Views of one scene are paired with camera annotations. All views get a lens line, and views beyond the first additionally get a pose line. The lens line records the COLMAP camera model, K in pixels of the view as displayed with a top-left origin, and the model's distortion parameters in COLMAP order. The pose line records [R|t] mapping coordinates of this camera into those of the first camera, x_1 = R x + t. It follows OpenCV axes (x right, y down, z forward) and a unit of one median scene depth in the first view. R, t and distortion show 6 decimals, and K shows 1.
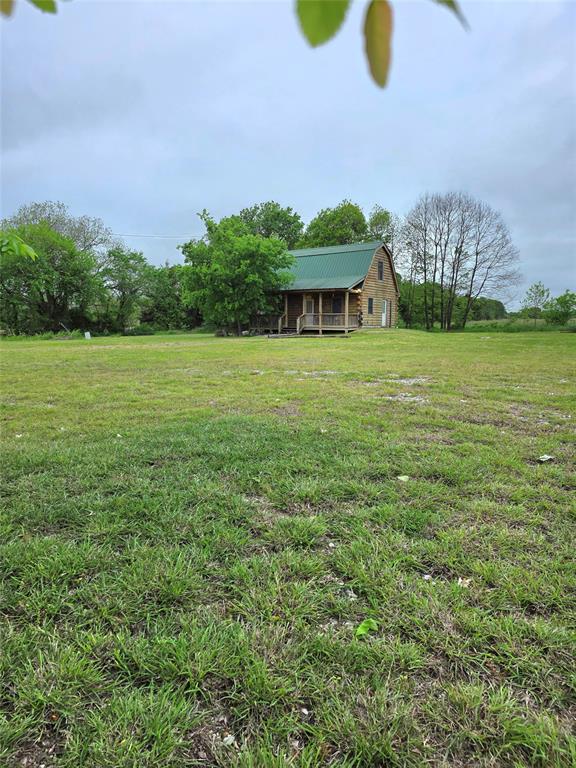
lens RADIAL K [[539.5, 0, 285.8], [0, 539.5, 380.3], [0, 0, 1]] dist [0.052558, -0.008700]
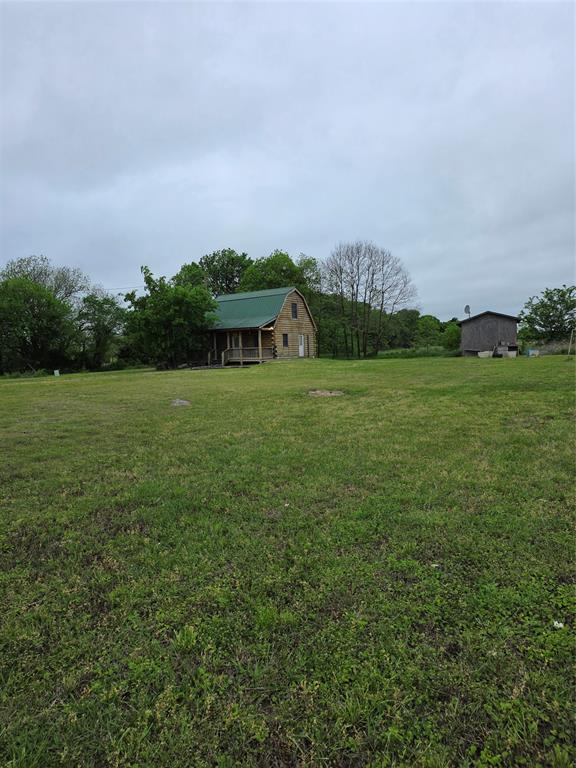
lens RADIAL K [[539.5, 0, 290.2], [0, 539.5, 379.9], [0, 0, 1]] dist [0.052558, -0.008700]
pose [[0.999308, -0.034625, -0.013576, 0.175881], [0.033849, 0.997980, -0.053759, 0.014297], [0.015410, 0.053262, 0.998462, -0.181122]]
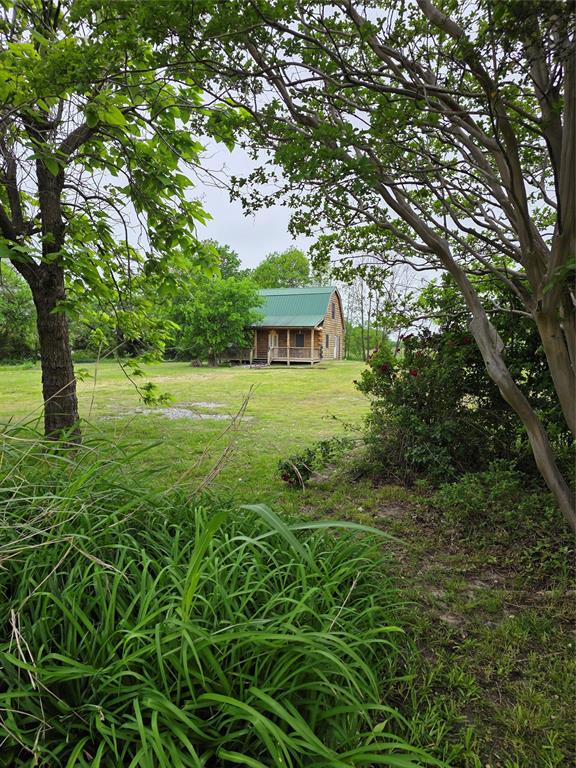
lens RADIAL K [[539.5, 0, 290.5], [0, 539.5, 387.7], [0, 0, 1]] dist [0.052558, -0.008700]
pose [[0.976678, -0.006821, 0.214601, -0.167930], [0.013527, 0.999464, -0.029797, -0.002910], [-0.214283, 0.032005, 0.976247, -0.115694]]
